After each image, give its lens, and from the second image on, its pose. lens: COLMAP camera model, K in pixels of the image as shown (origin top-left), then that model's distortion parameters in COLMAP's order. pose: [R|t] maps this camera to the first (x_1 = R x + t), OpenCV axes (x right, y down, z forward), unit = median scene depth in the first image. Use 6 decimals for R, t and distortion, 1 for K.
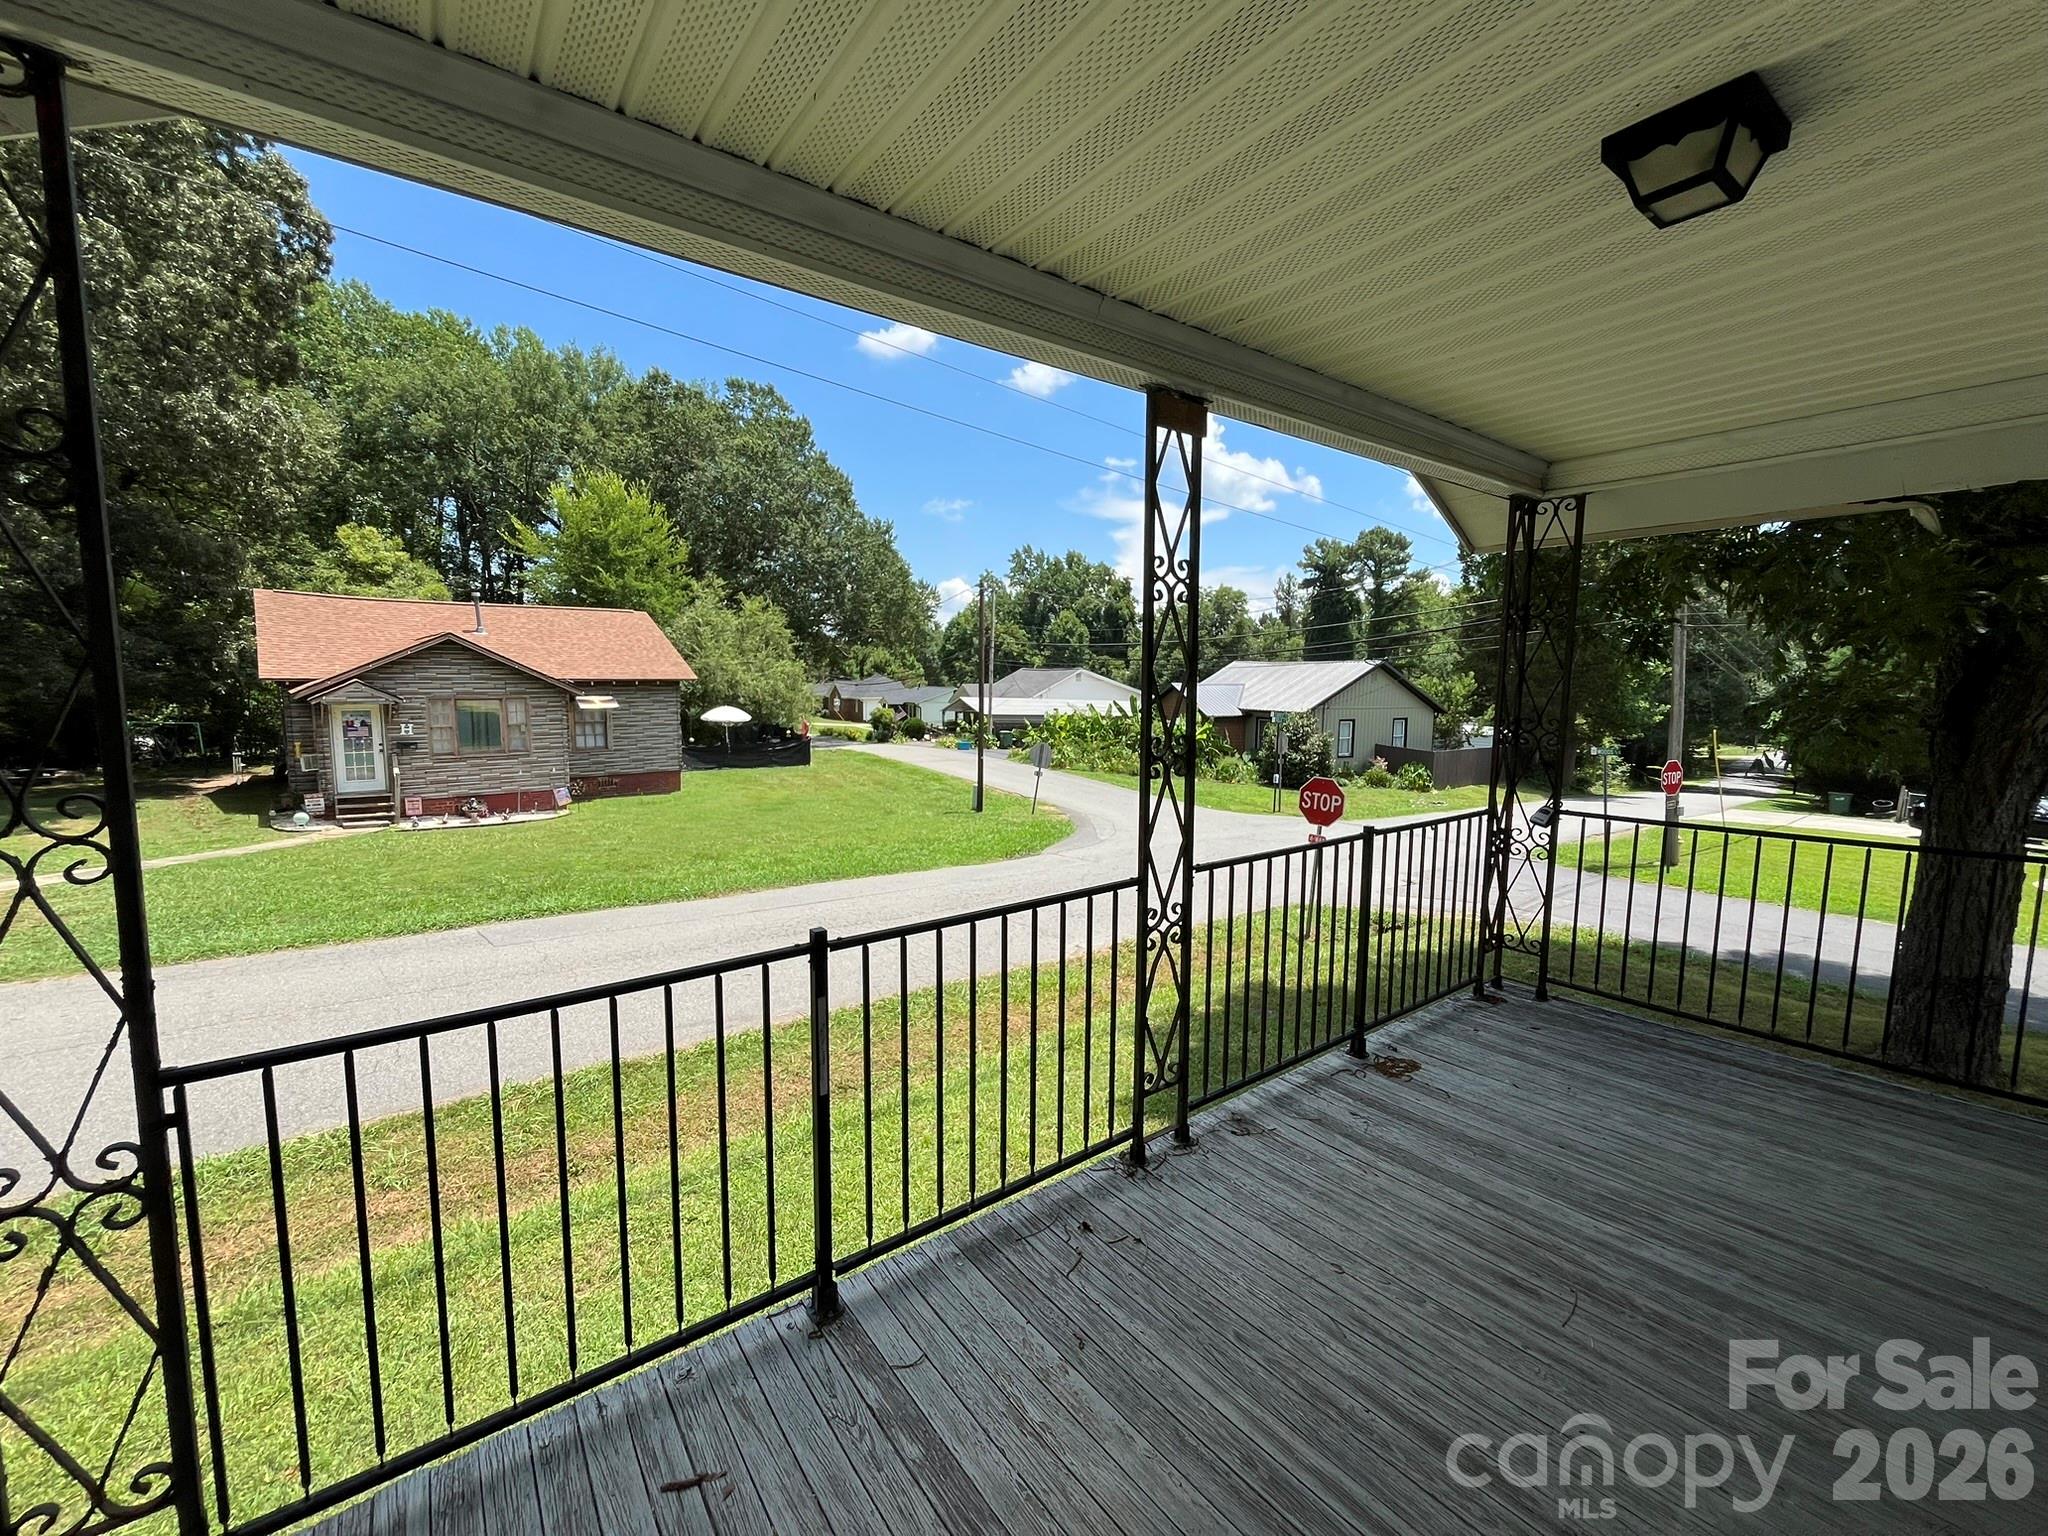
lens RADIAL K [[827.7, 0, 1024.0], [0, 827.7, 768.0], [0, 0, 1]] dist [-0.000162, -0.000173]
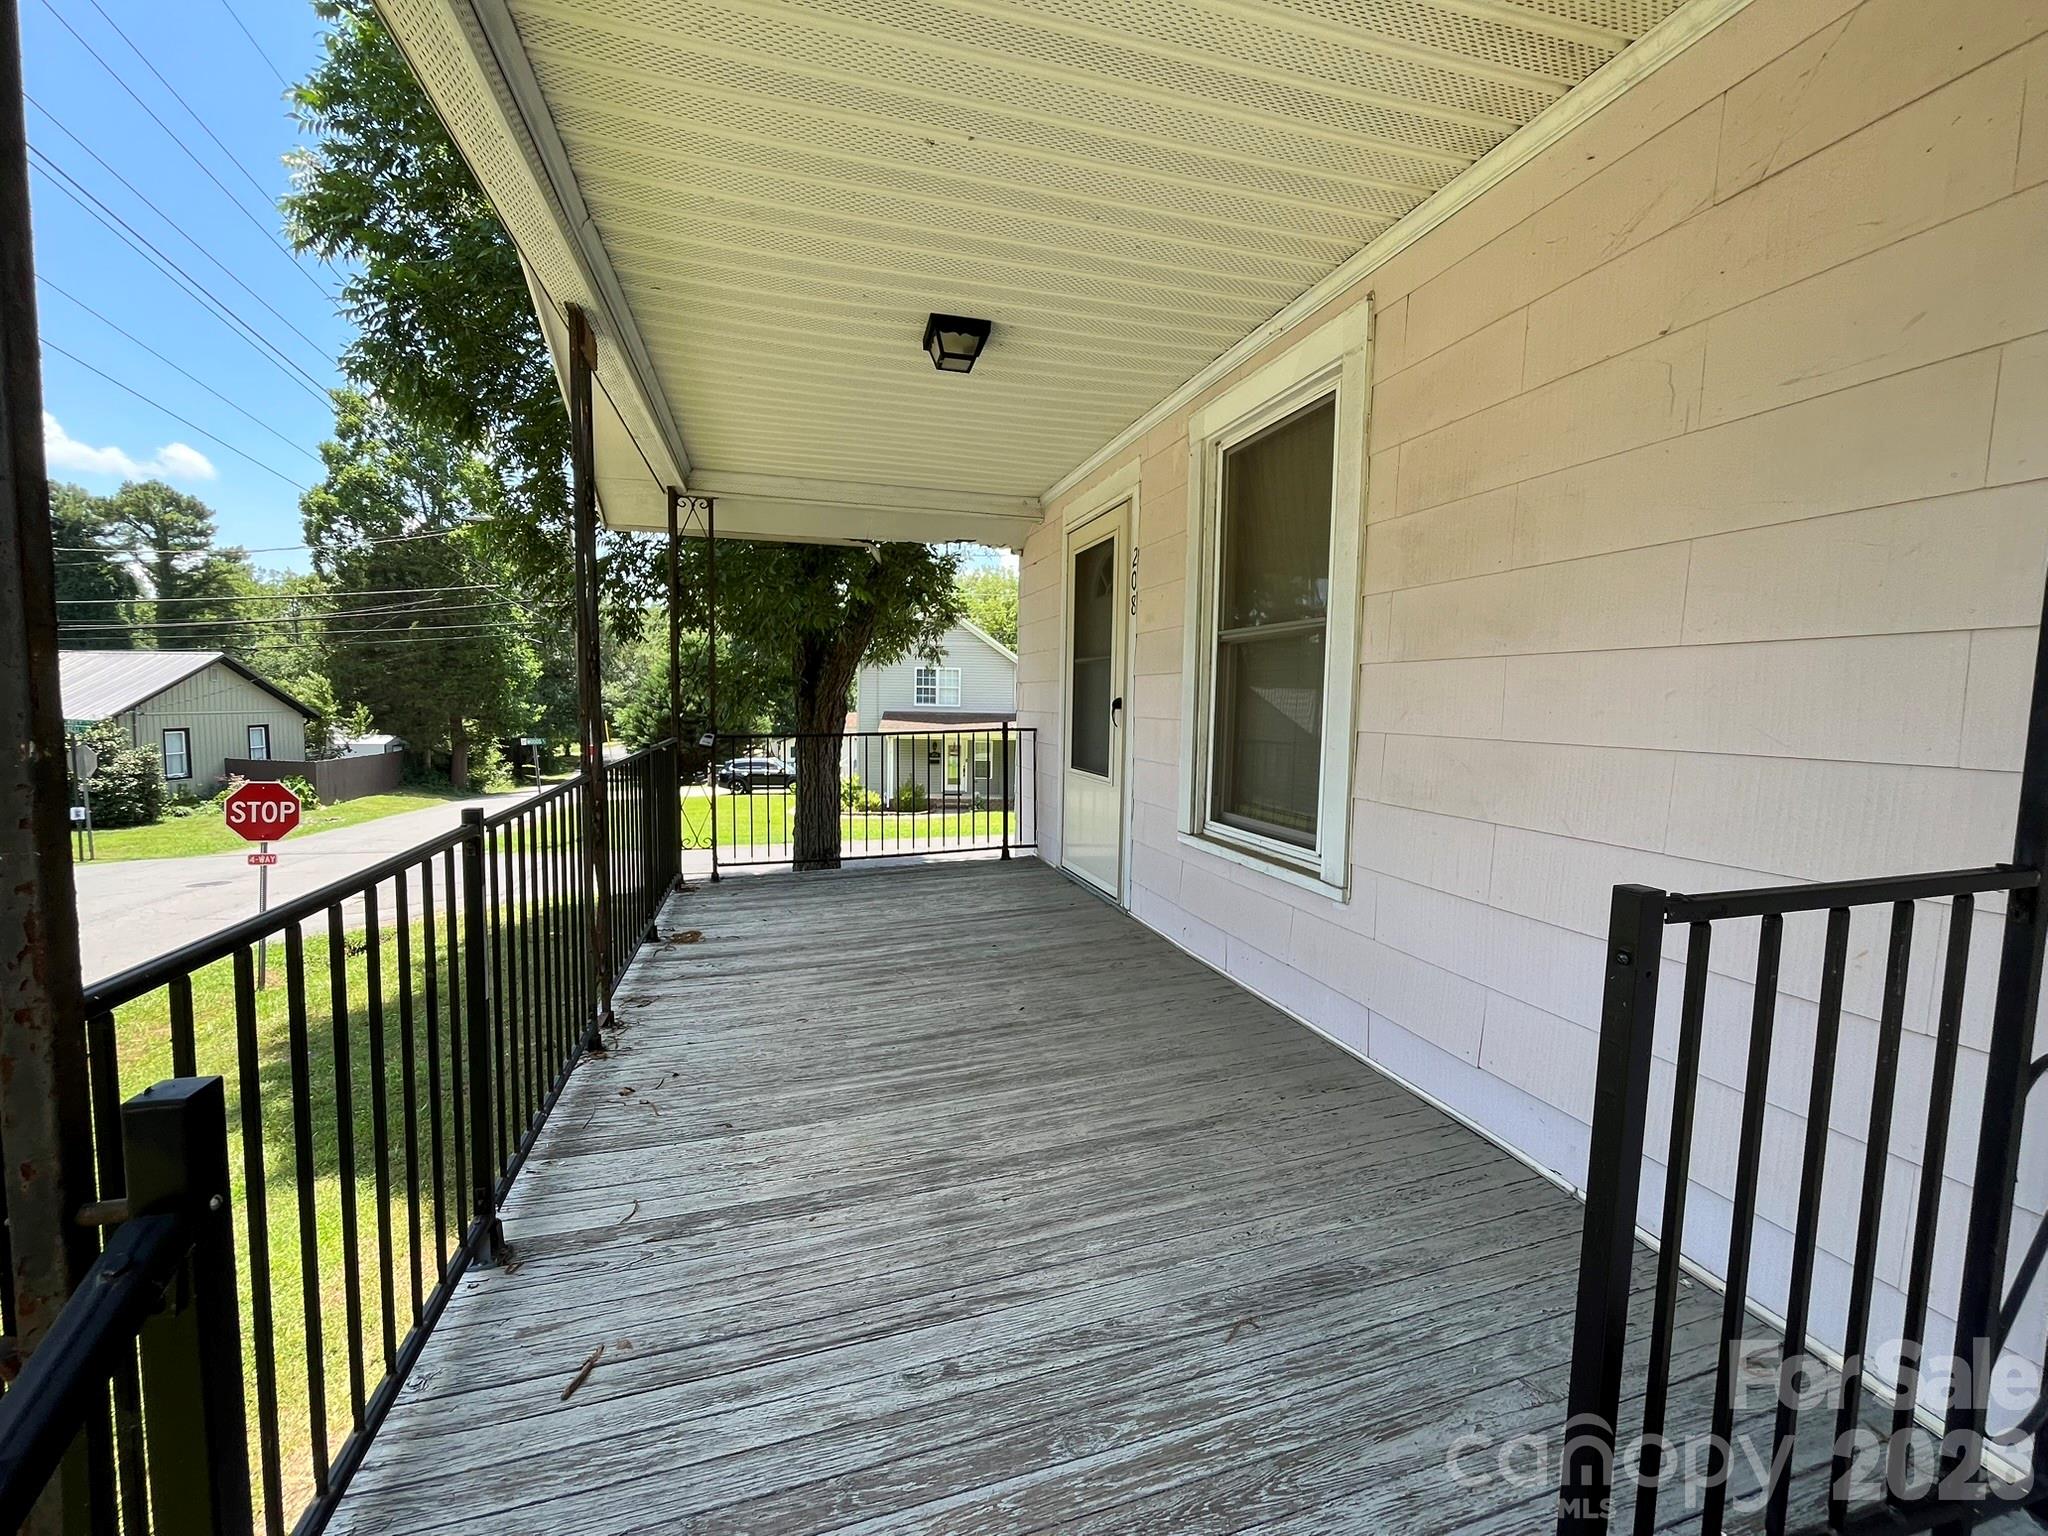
lens RADIAL K [[826.1, 0, 1024.0], [0, 826.1, 768.0], [0, 0, 1]] dist [-0.002153, -0.000338]
pose [[0.349529, -0.081744, 0.933353, -0.048173], [0.091868, 0.994376, 0.052685, 0.009141], [-0.932411, 0.067331, 0.355073, 0.008310]]
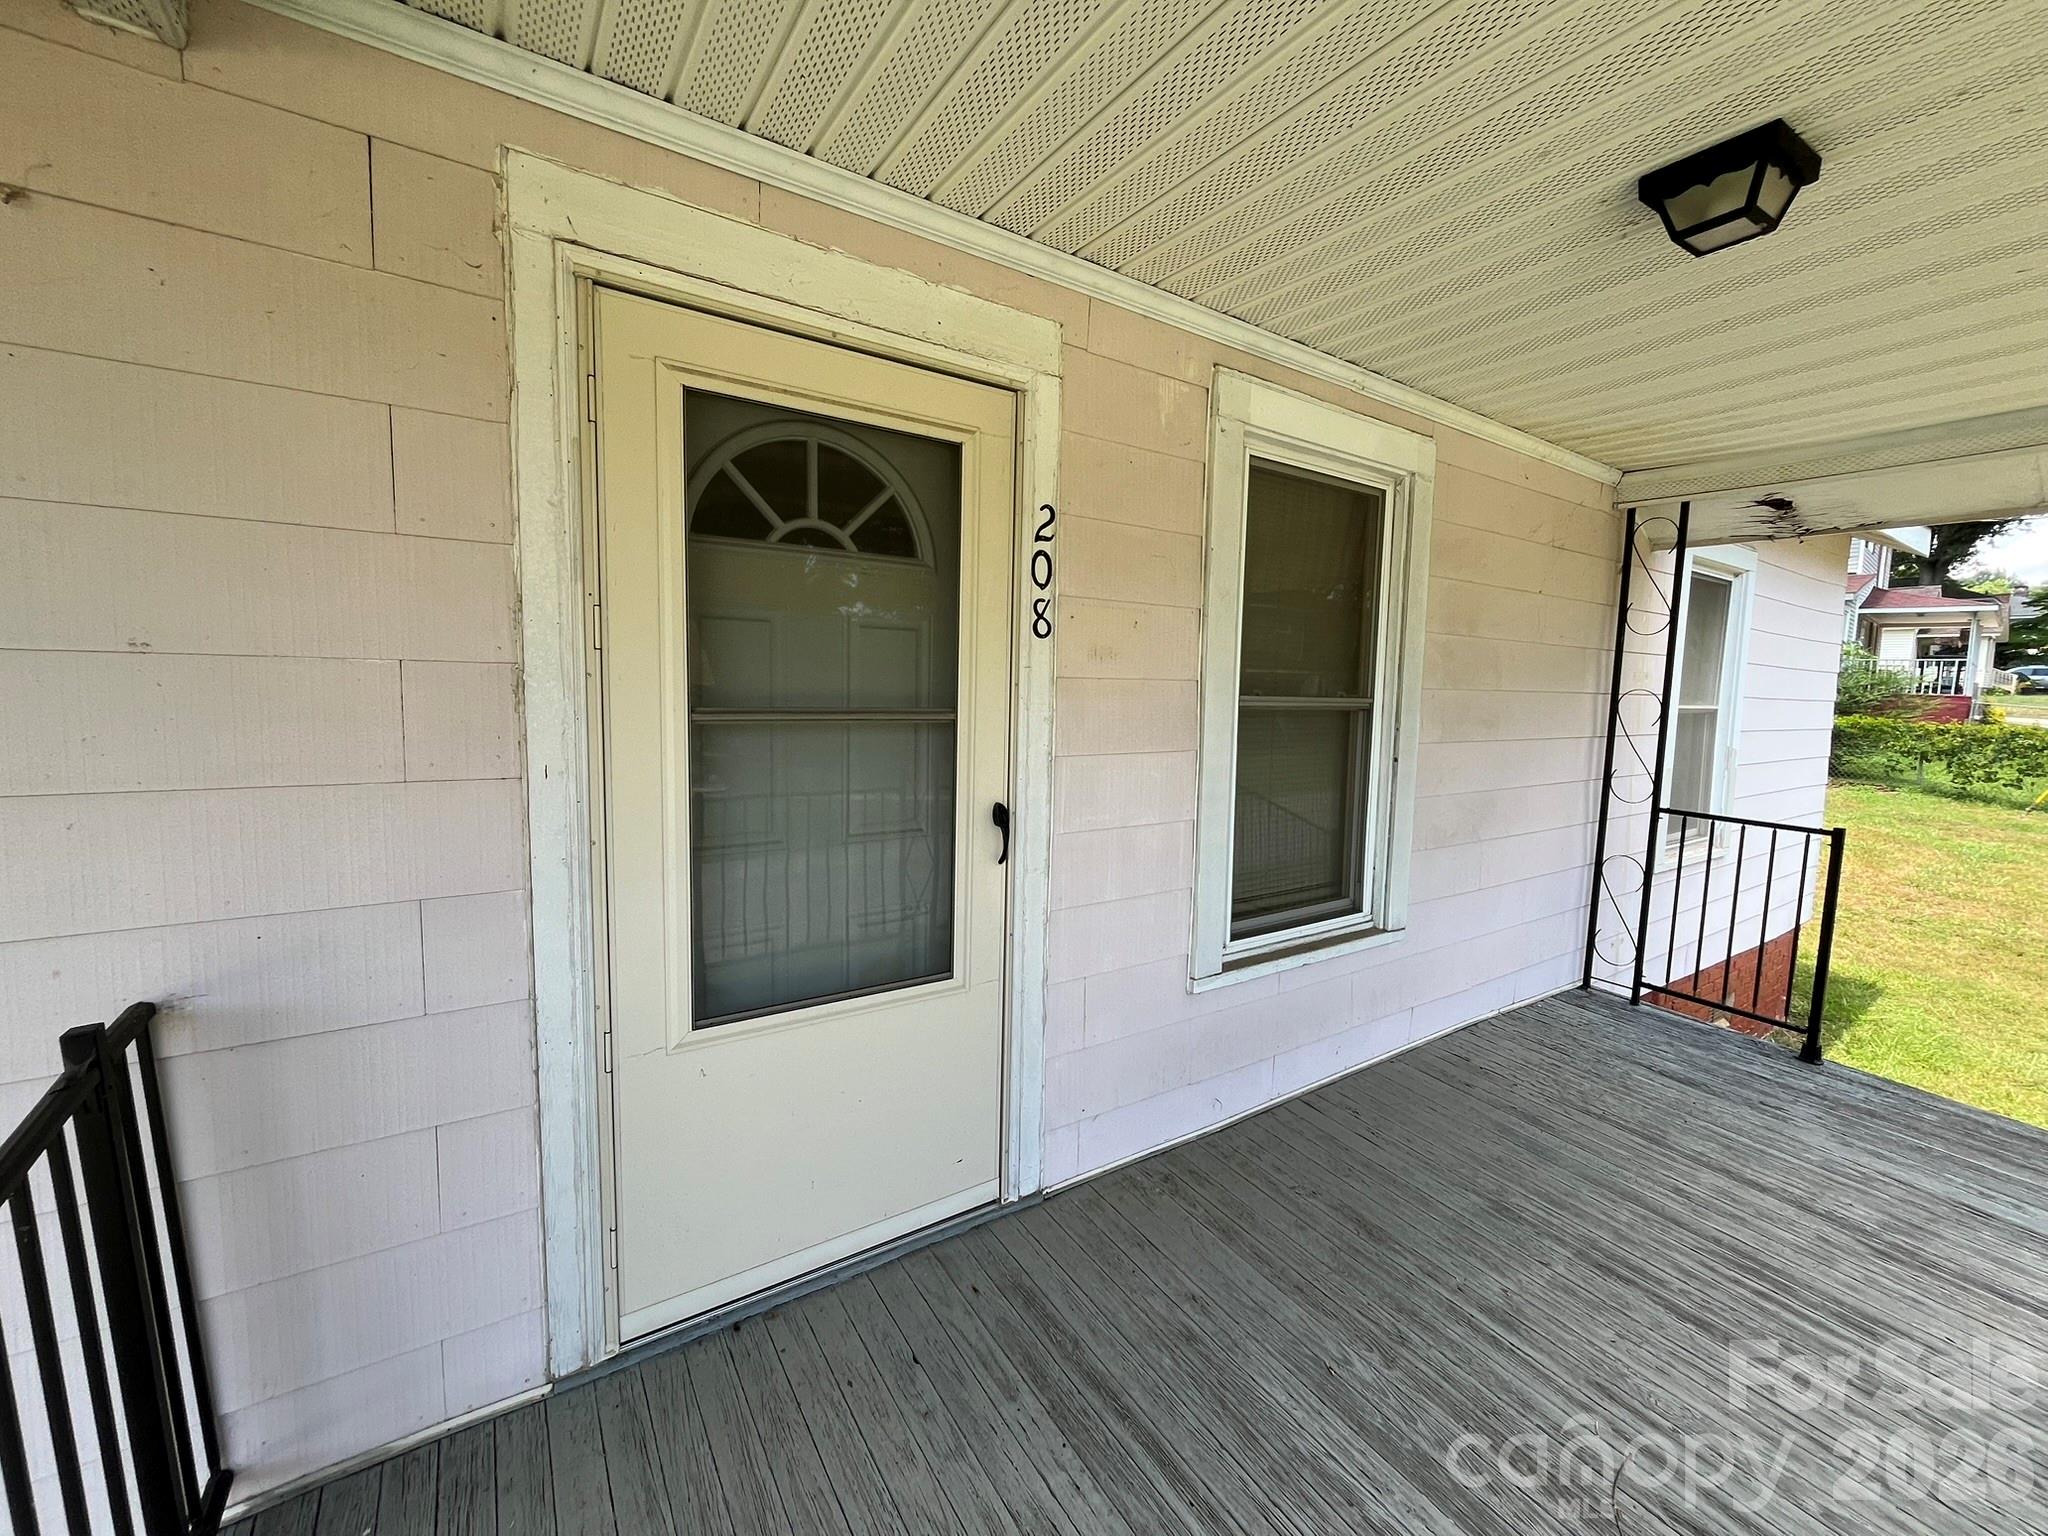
lens RADIAL K [[826.1, 0, 1024.0], [0, 826.1, 768.0], [0, 0, 1]] dist [-0.002153, -0.000338]
pose [[-0.998003, -0.039809, 0.049034, 0.074340], [-0.028343, 0.976078, 0.215567, -0.009753], [-0.056442, 0.213747, -0.975257, 0.099667]]
